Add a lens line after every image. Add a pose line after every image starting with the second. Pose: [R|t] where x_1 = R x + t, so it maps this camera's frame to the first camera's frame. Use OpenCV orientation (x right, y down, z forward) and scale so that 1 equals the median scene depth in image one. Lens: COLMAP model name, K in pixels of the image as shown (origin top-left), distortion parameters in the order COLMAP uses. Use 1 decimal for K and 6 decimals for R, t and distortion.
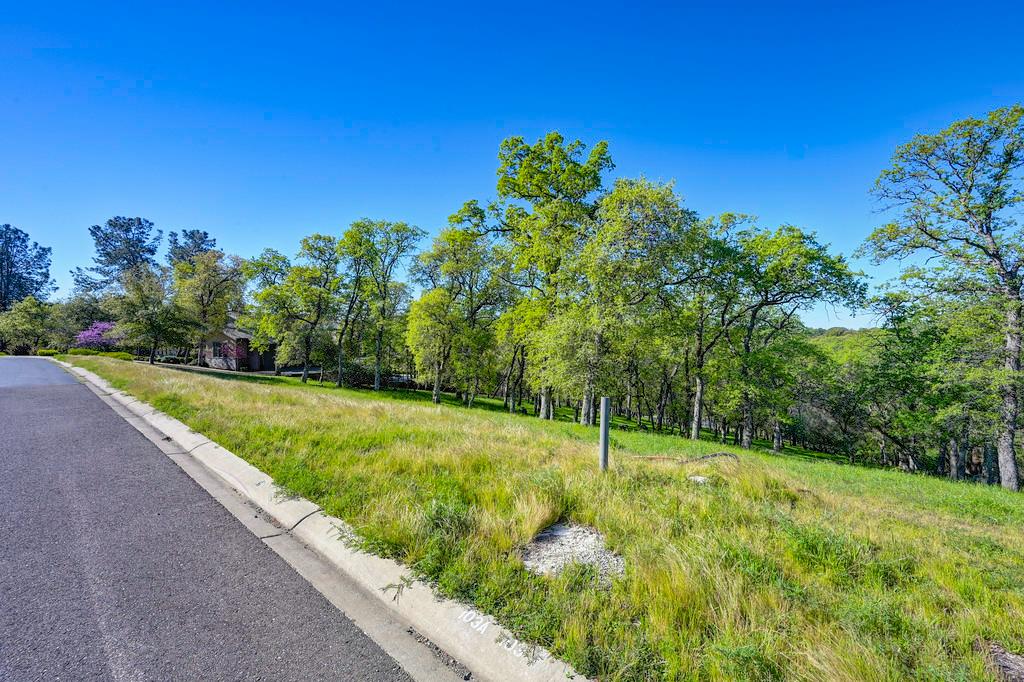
lens RADIAL K [[404.6, 0, 512.0], [0, 404.6, 341.0], [0, 0, 1]] dist [0.000218, -0.000234]
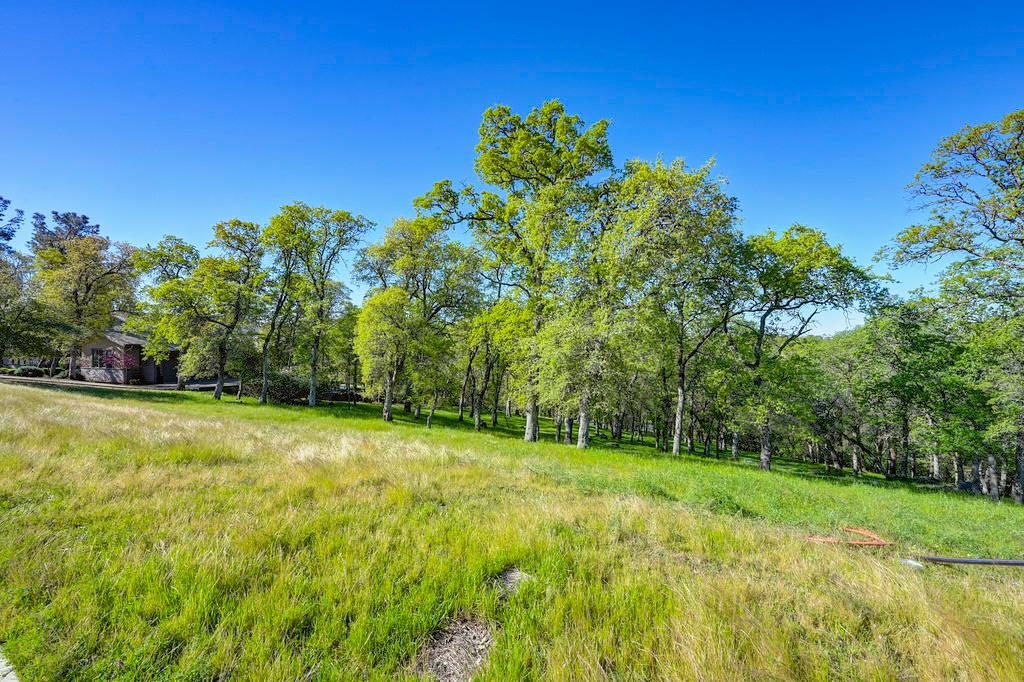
lens RADIAL K [[404.6, 0, 512.0], [0, 404.6, 341.0], [0, 0, 1]] dist [0.000218, -0.000234]
pose [[0.986922, 0.001942, 0.161189, -0.055021], [0.000143, 0.999917, -0.012919, -0.003554], [-0.161200, 0.012773, 0.986839, 0.091059]]
